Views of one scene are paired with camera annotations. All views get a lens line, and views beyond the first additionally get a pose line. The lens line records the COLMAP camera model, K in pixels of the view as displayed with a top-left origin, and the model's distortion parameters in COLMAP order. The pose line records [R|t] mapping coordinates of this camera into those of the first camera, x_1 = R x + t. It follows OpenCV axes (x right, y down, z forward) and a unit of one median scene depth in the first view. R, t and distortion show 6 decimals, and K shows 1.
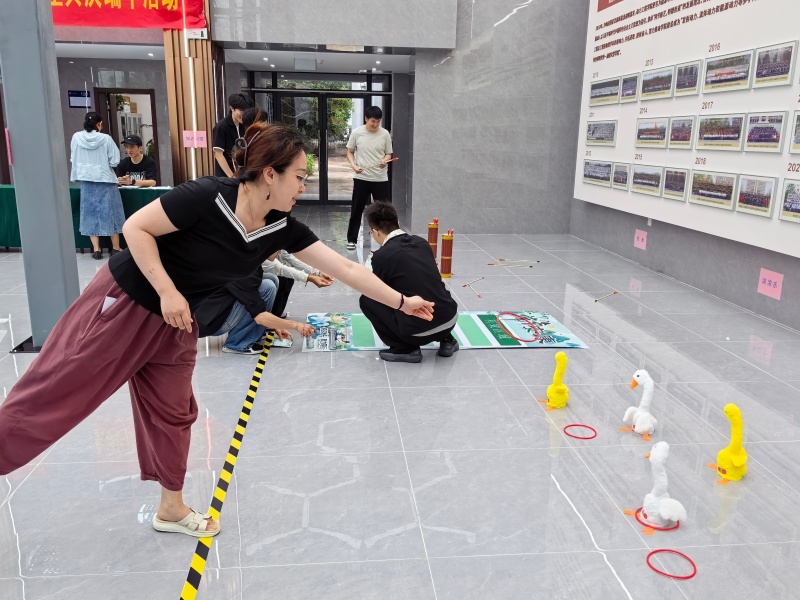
lens RADIAL K [[676.7, 0, 400.0], [0, 676.7, 300.0], [0, 0, 1]] dist [-0.003338, -0.006980]
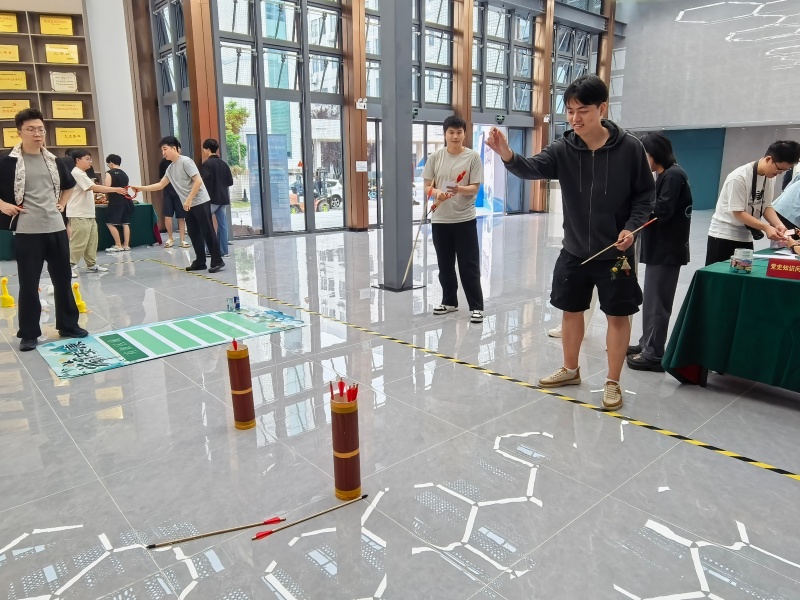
lens RADIAL K [[571.8, 0, 400.0], [0, 571.8, 300.0], [0, 0, 1]] dist [-0.059098, -0.001205]
pose [[-0.808332, 0.123547, -0.575618, 0.289746], [-0.142040, 0.907924, 0.394334, -0.423338], [0.571336, 0.400513, -0.716355, 1.842383]]
